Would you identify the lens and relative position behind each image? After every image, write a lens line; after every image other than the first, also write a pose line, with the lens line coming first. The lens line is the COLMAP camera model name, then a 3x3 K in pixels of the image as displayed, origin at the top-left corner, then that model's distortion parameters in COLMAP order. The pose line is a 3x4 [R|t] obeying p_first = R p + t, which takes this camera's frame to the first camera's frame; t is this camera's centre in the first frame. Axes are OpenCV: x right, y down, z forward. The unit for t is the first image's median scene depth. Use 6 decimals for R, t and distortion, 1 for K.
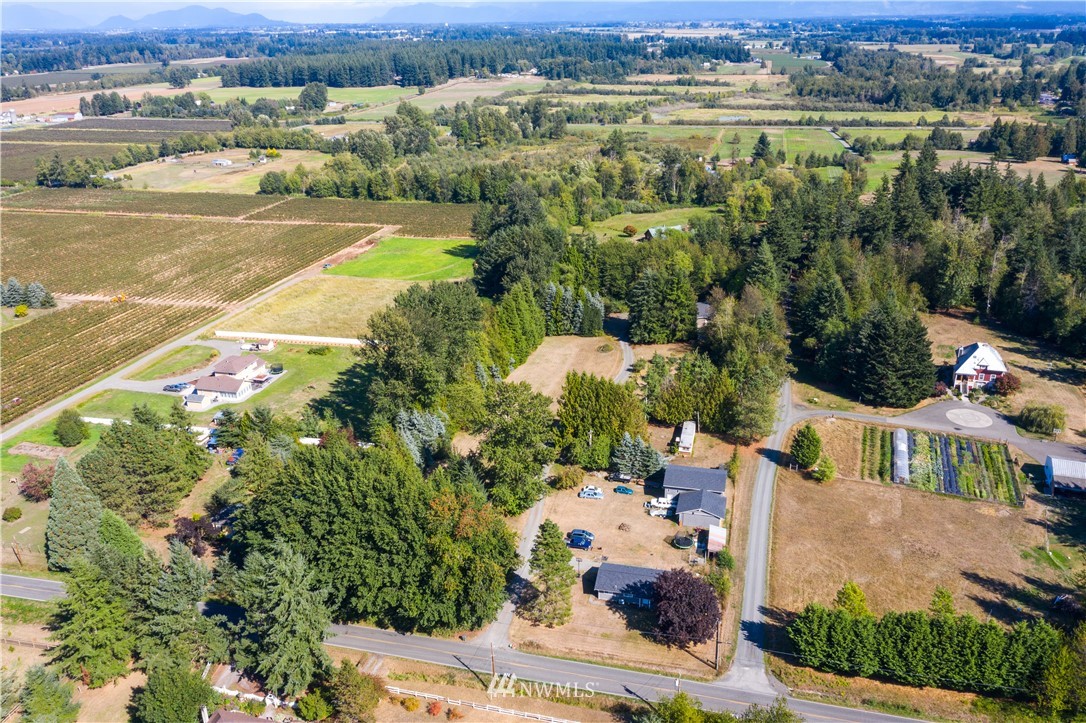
lens RADIAL K [[852.0, 0, 544.0], [0, 852.0, 358.2], [0, 0, 1]] dist [-0.016149, 0.001437]
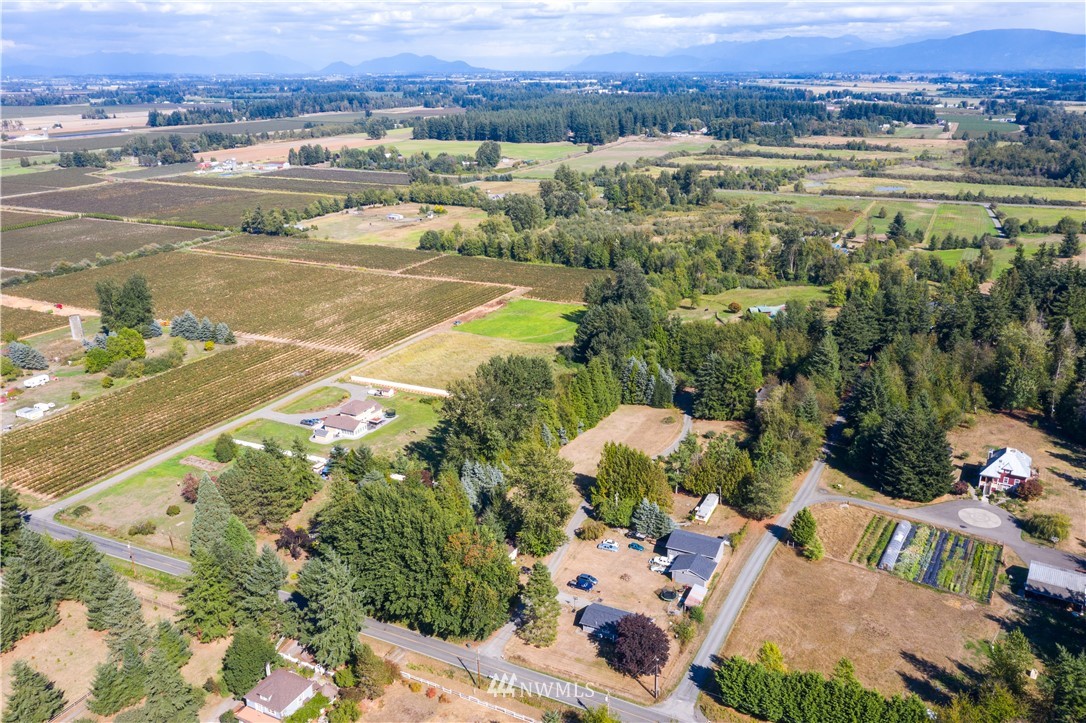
lens RADIAL K [[852.0, 0, 544.5], [0, 852.0, 358.0], [0, 0, 1]] dist [-0.016149, 0.001437]
pose [[0.977565, 0.074287, -0.197098, 0.111123], [-0.084073, 0.995585, -0.041746, -0.028349], [0.193126, 0.057380, 0.979495, -0.123684]]
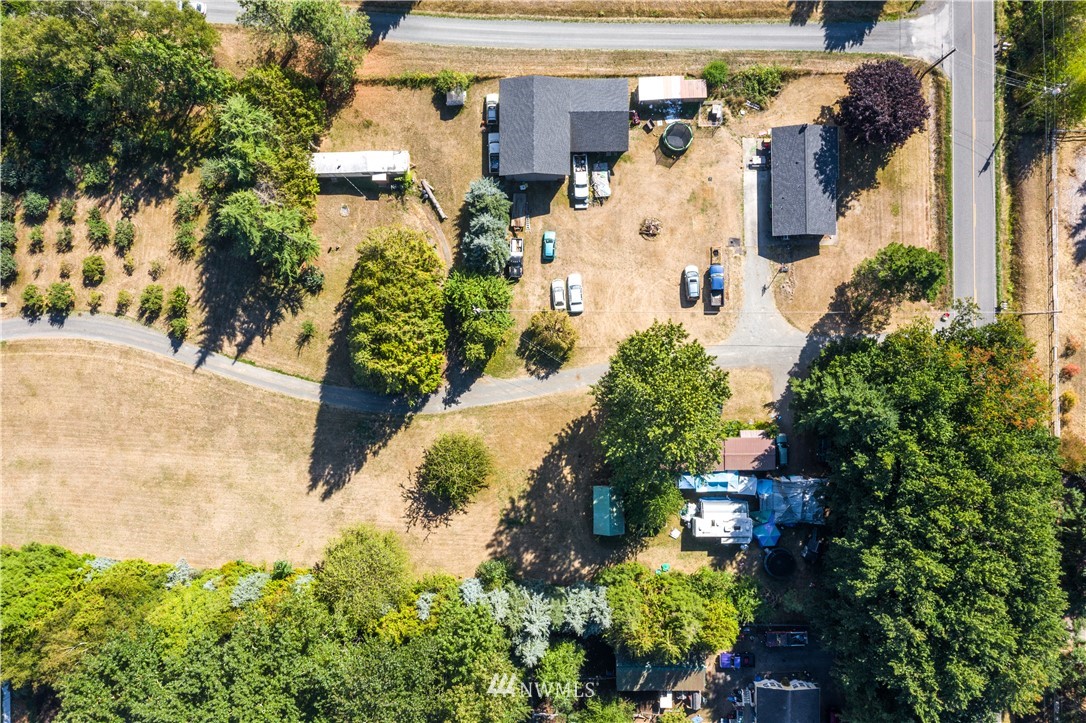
lens RADIAL K [[852.0, 0, 544.6], [0, 852.0, 360.6], [0, 0, 1]] dist [-0.016149, 0.001437]
pose [[-0.248227, -0.967957, 0.037970, -0.006218], [0.394141, -0.065114, 0.916741, -0.257608], [-0.884893, 0.242526, 0.397674, 0.471171]]
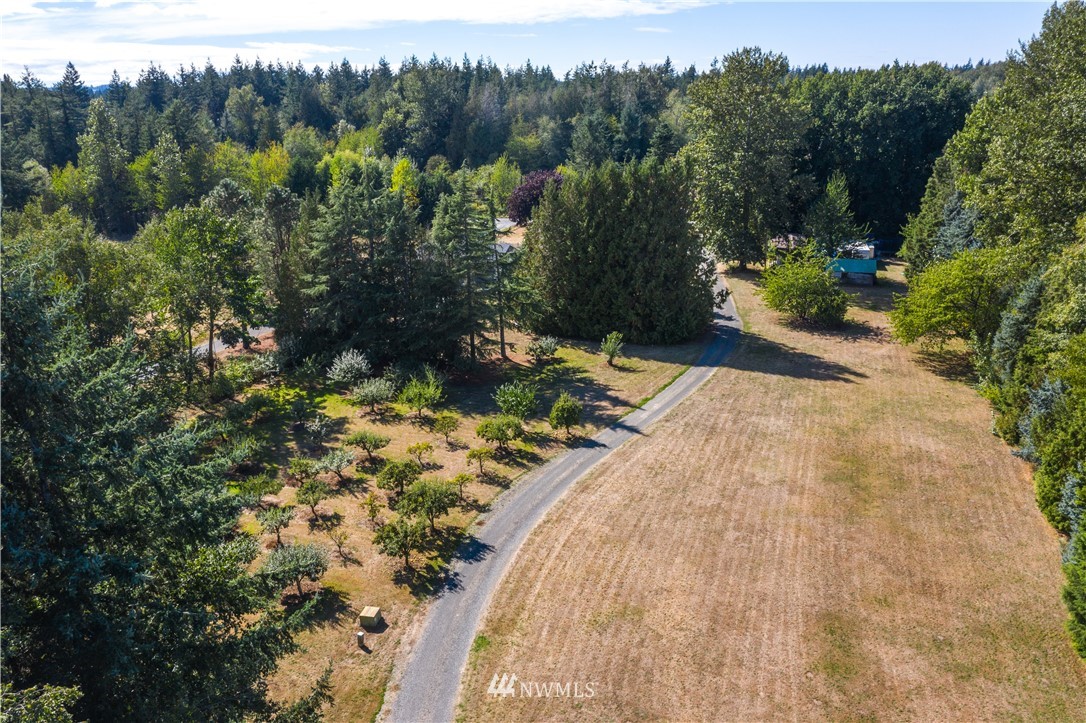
lens RADIAL K [[852.0, 0, 543.8], [0, 852.0, 361.9], [0, 0, 1]] dist [-0.016149, 0.001437]
pose [[-0.998978, 0.035044, 0.028533, 0.062267], [0.045190, 0.771941, 0.634086, -0.120995], [0.000195, 0.634727, -0.772736, 0.922370]]
